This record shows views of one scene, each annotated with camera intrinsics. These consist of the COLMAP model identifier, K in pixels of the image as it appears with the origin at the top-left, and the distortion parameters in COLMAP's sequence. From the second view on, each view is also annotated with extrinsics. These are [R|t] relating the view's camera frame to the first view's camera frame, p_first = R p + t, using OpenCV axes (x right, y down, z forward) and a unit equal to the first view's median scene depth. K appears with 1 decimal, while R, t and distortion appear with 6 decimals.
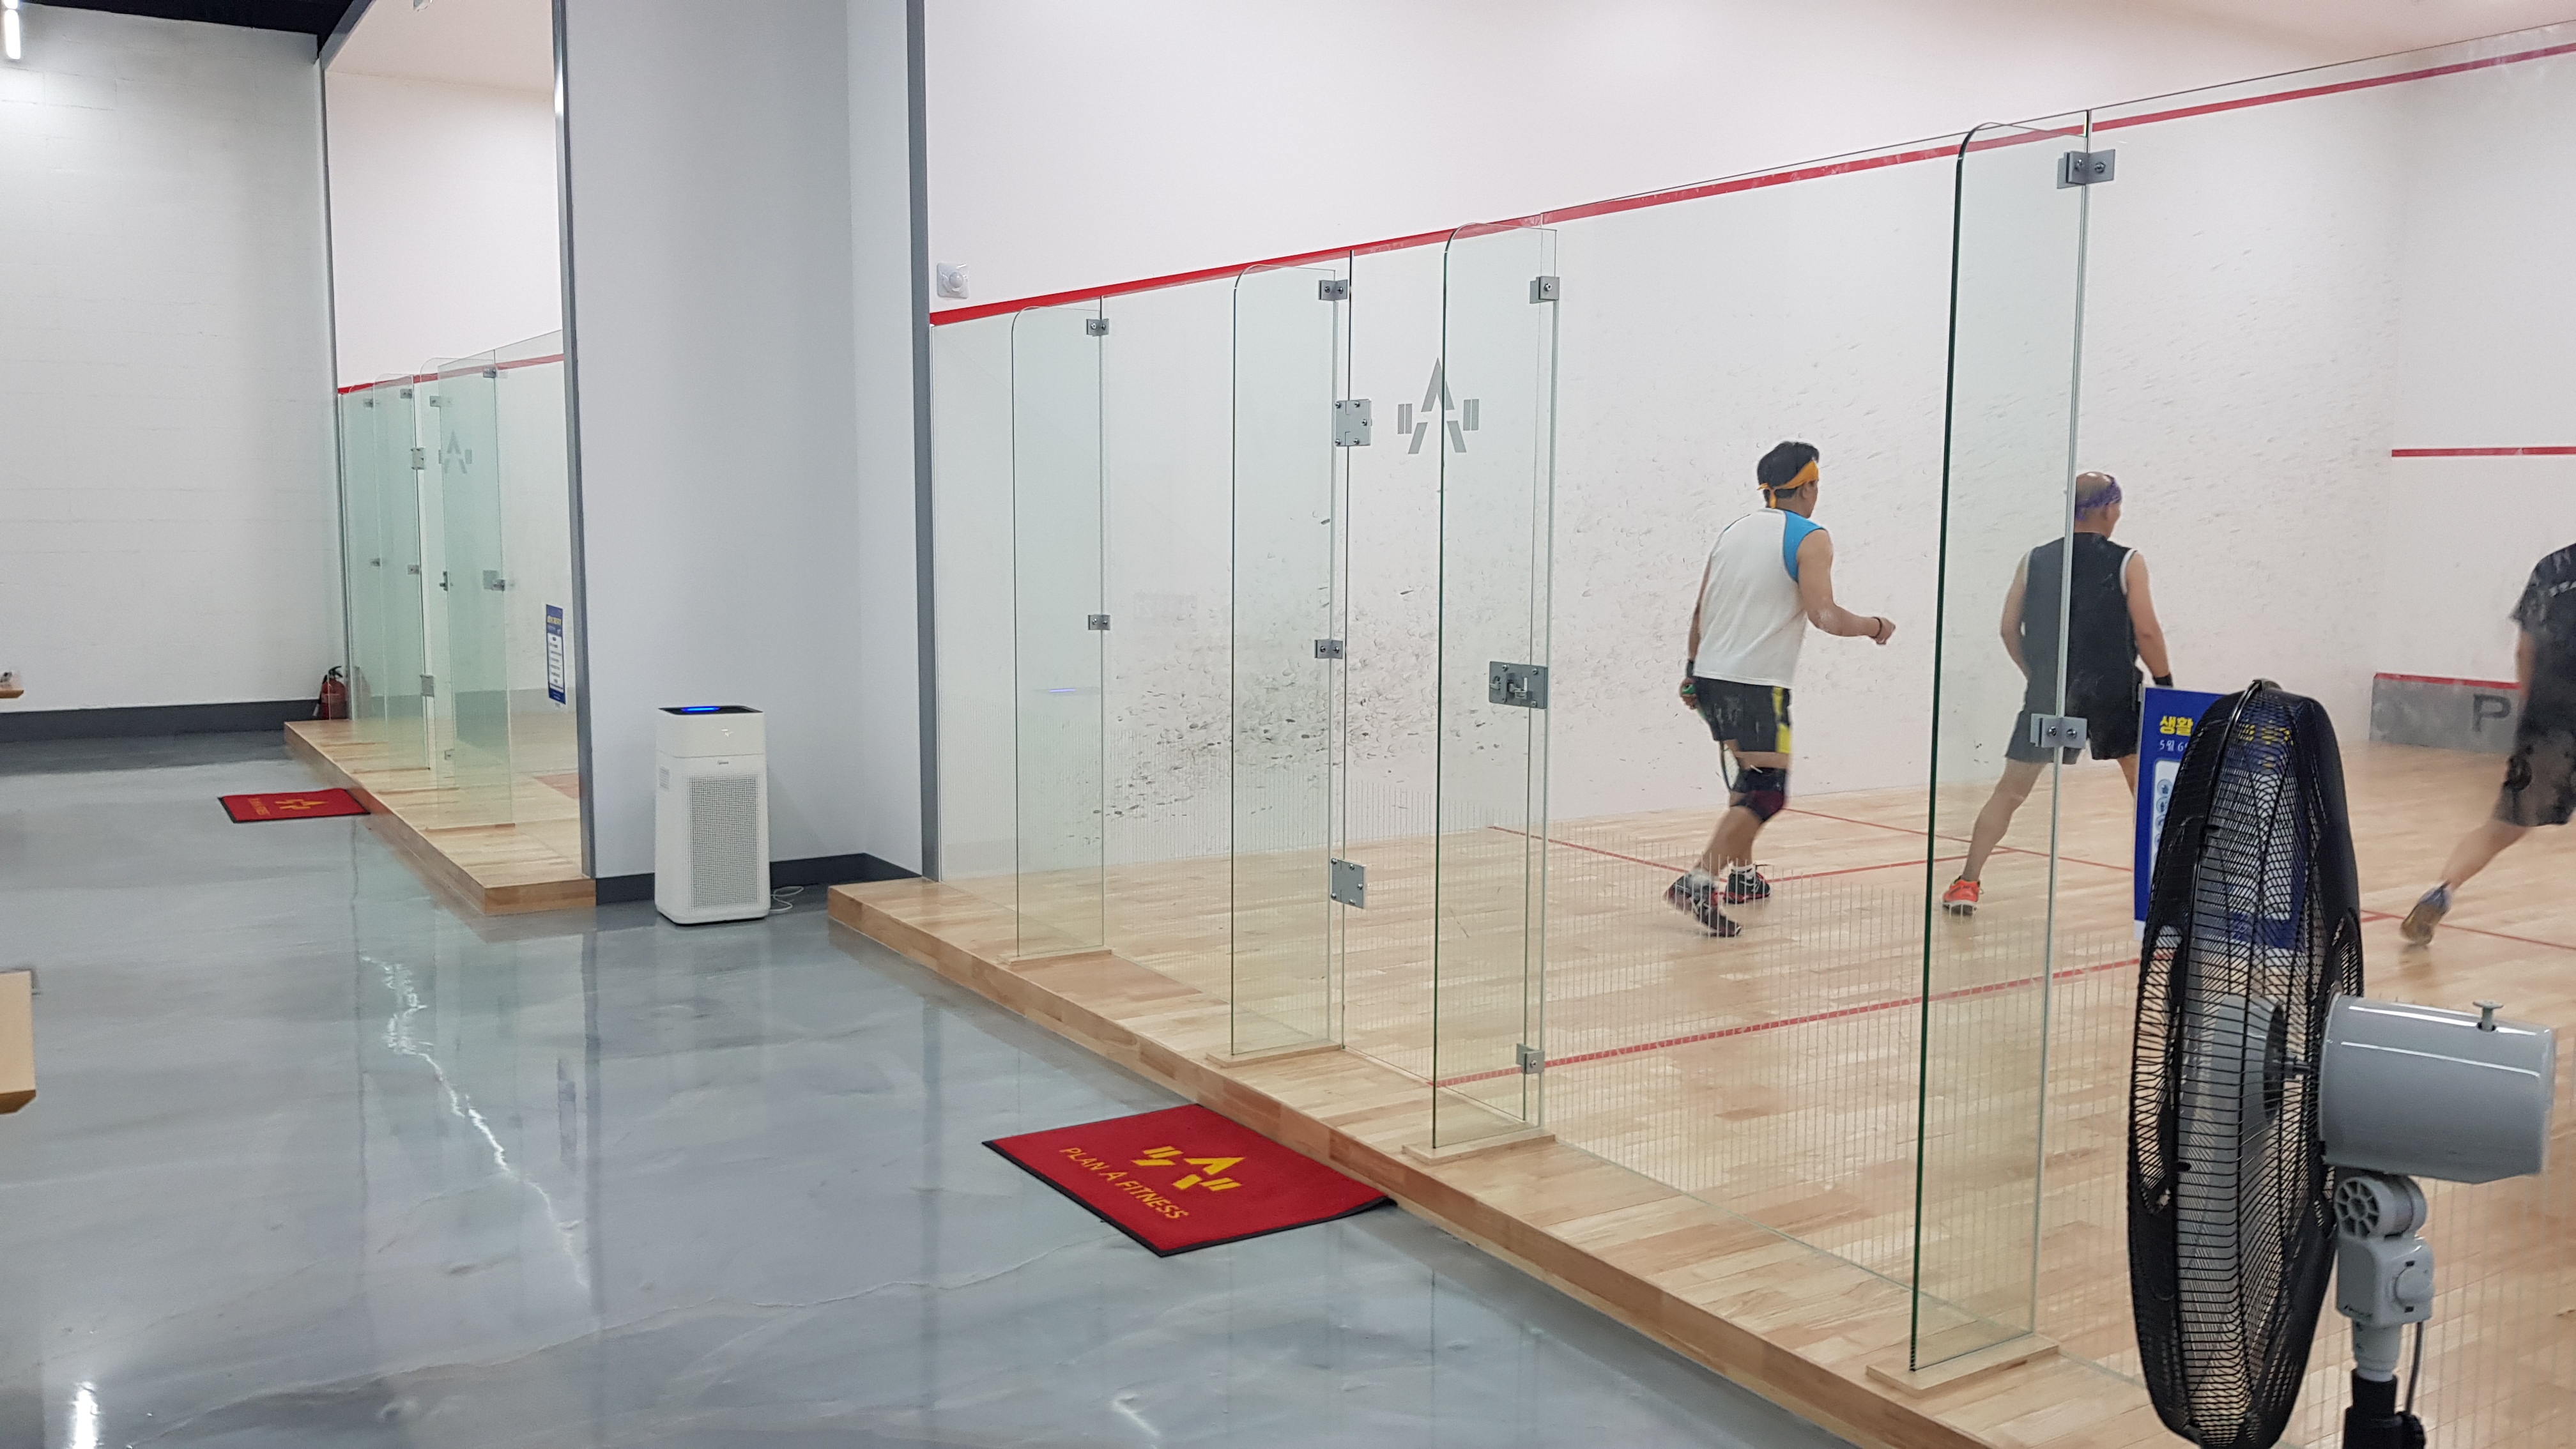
lens RADIAL K [[1982.2, 0, 1288.0], [0, 1982.2, 724.5], [0, 0, 1]] dist [0.094900, -0.157025]
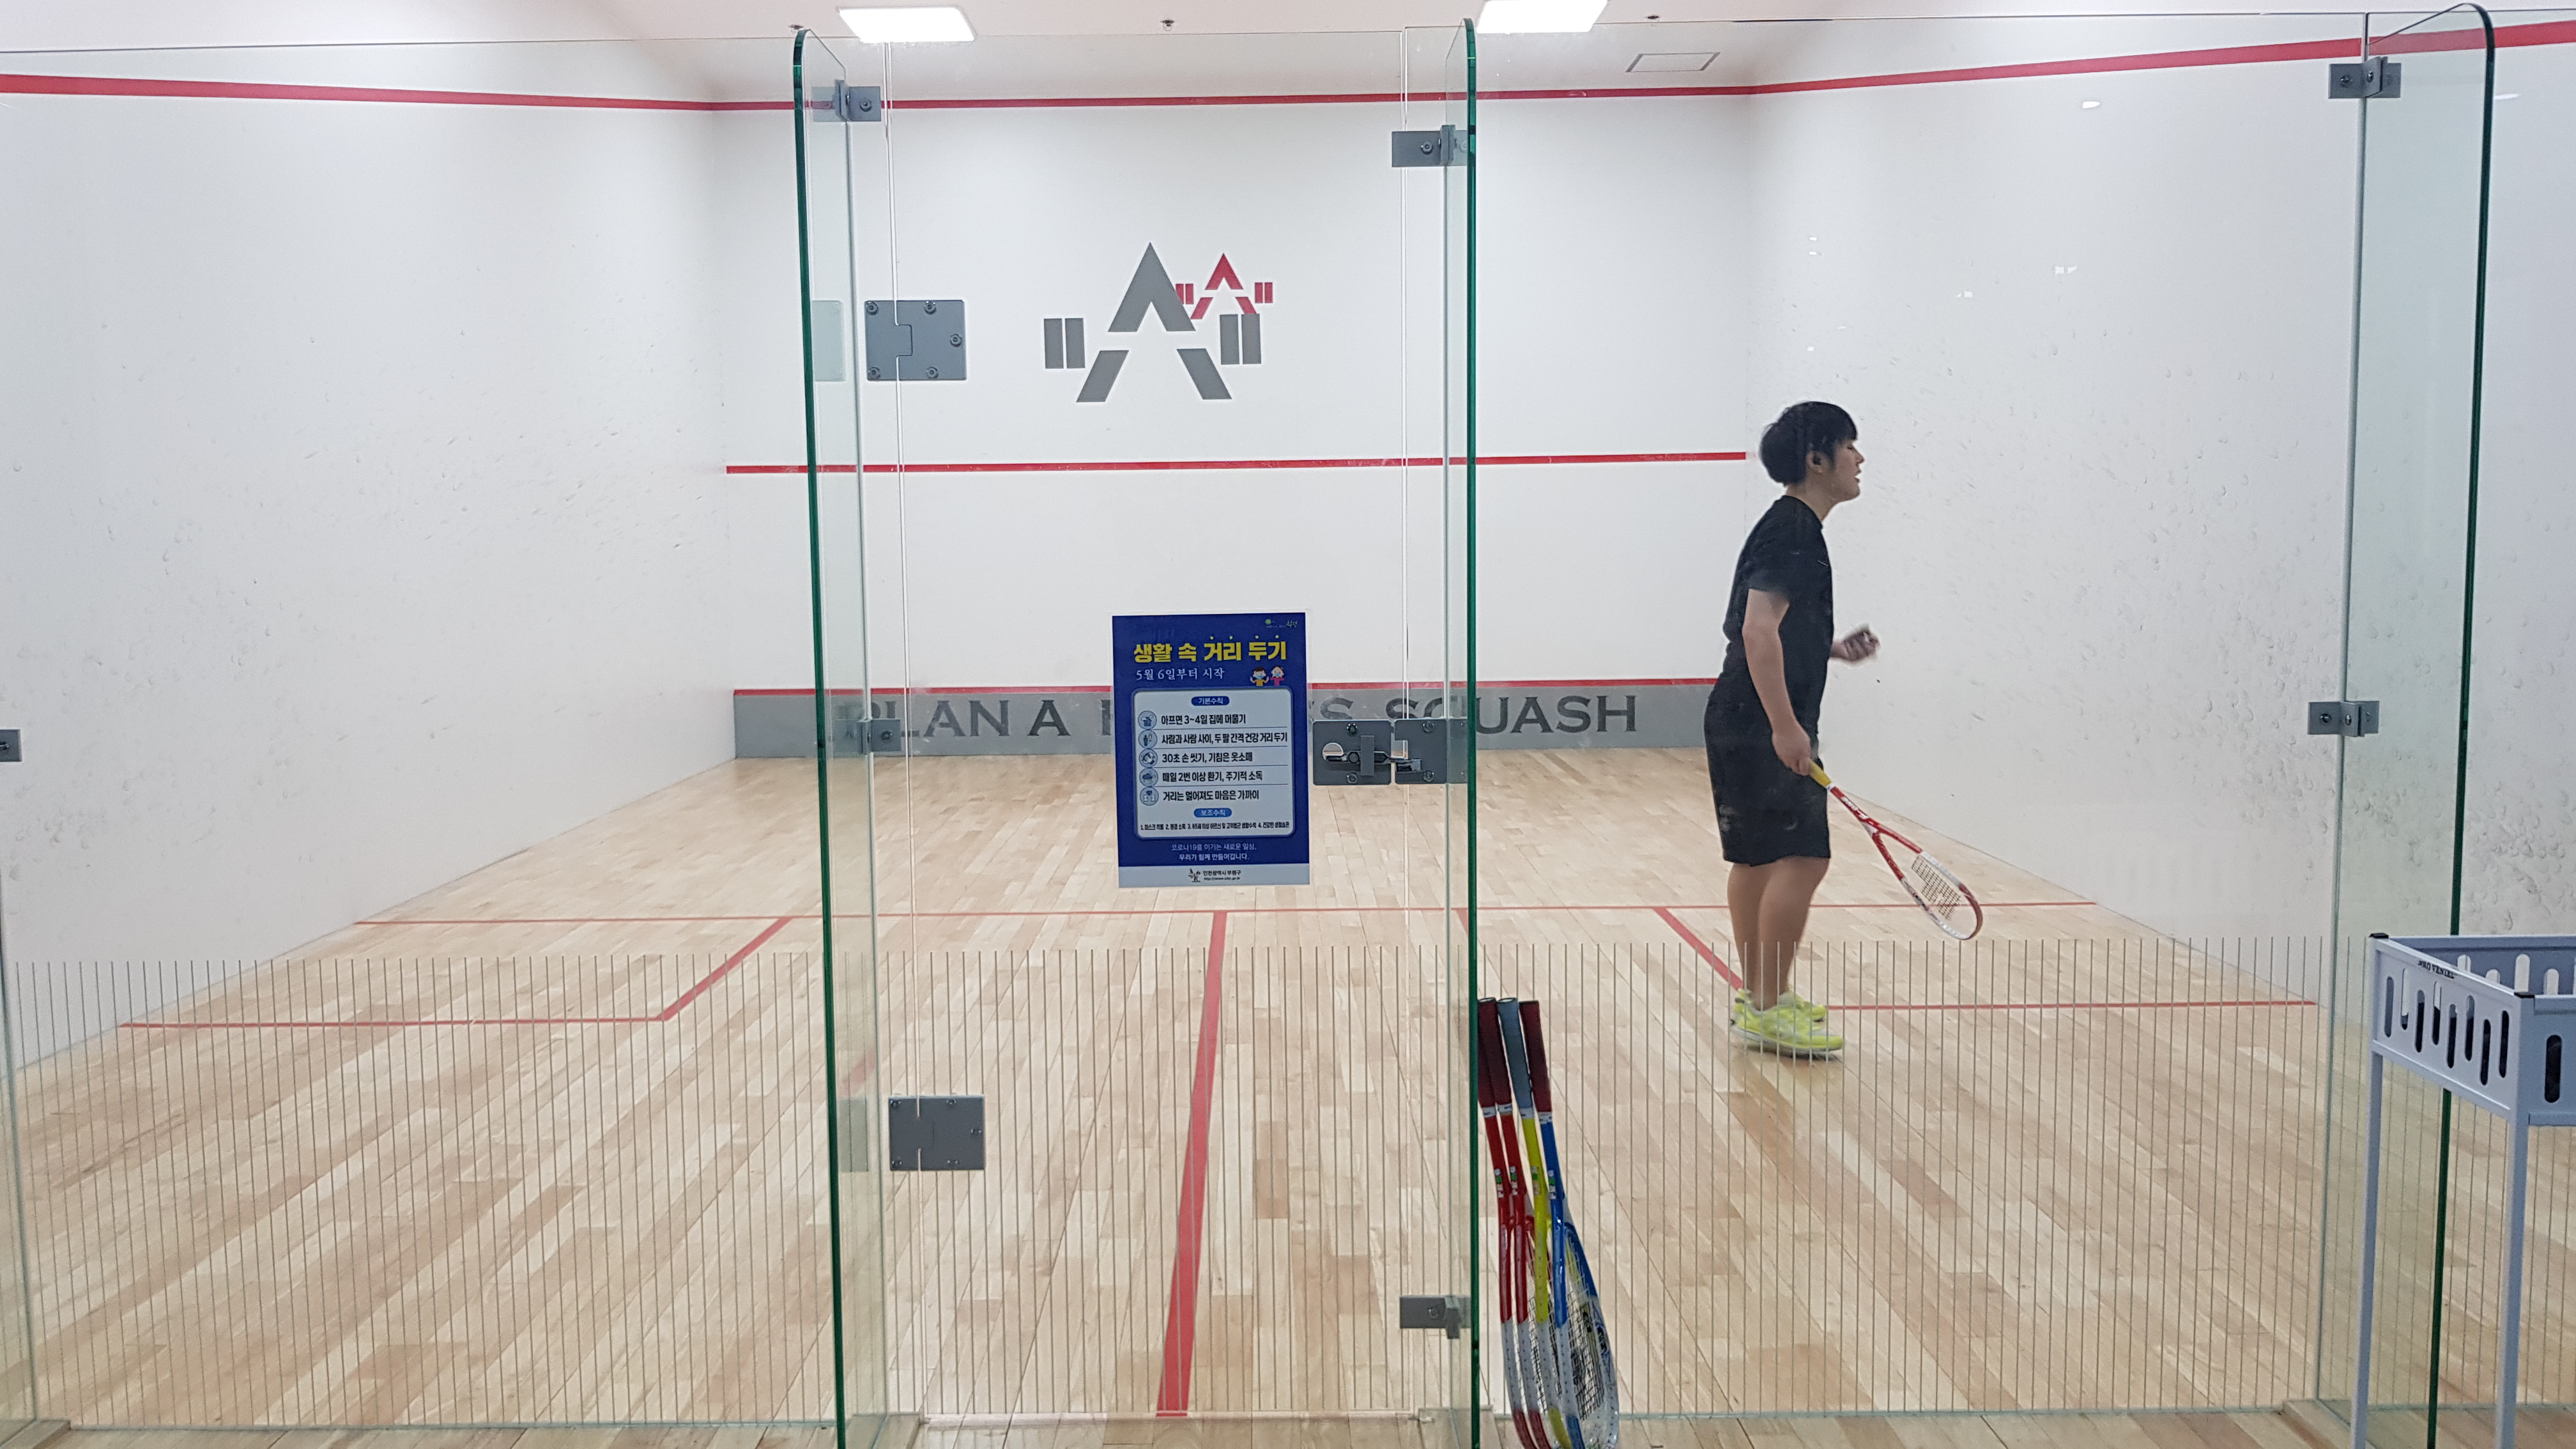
lens RADIAL K [[2006.4, 0, 1297.8], [0, 2006.4, 703.8], [0, 0, 1]] dist [0.073999, -0.157868]
pose [[0.522657, -0.084375, 0.848357, -0.358239], [0.107475, 0.993673, 0.032615, -0.047431], [-0.845742, 0.074131, 0.528418, 0.520795]]
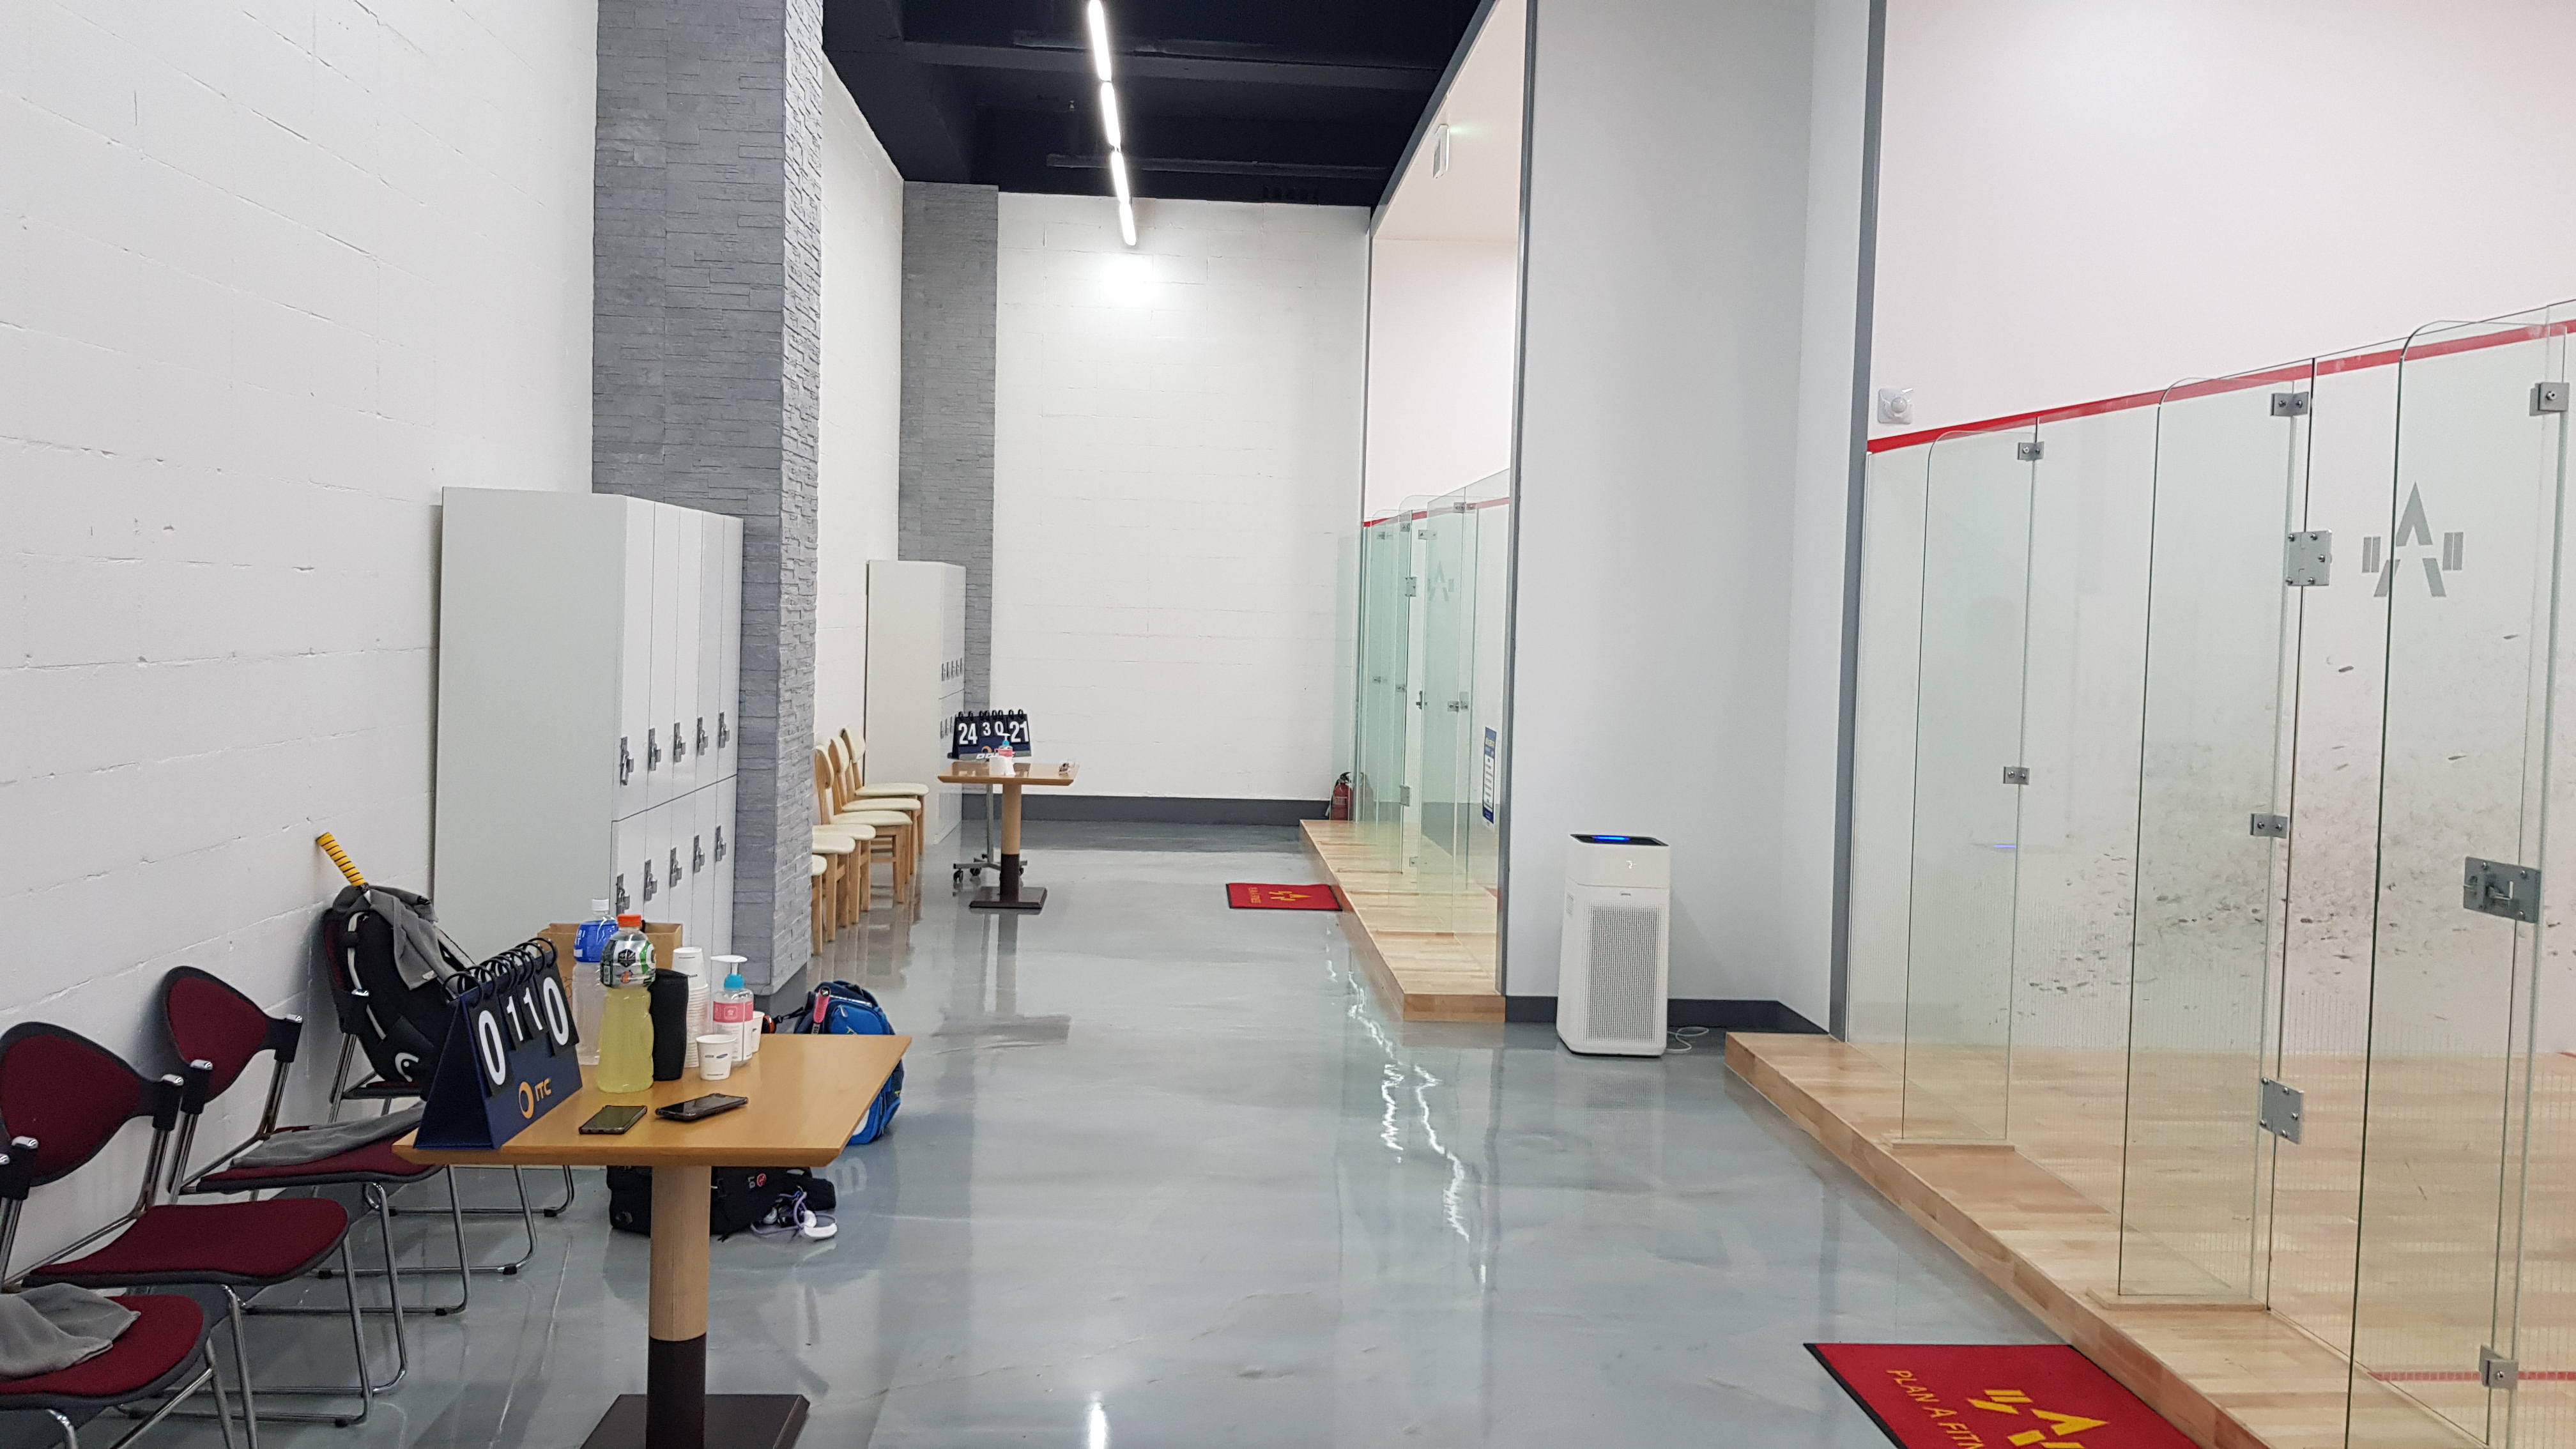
lens RADIAL K [[2006.4, 0, 1297.8], [0, 2006.4, 703.8], [0, 0, 1]] dist [0.073999, -0.157868]
pose [[0.876905, 0.040983, -0.478913, 0.060563], [-0.075967, 0.995653, -0.053895, -0.010885], [0.474622, 0.083642, 0.876207, 0.047359]]
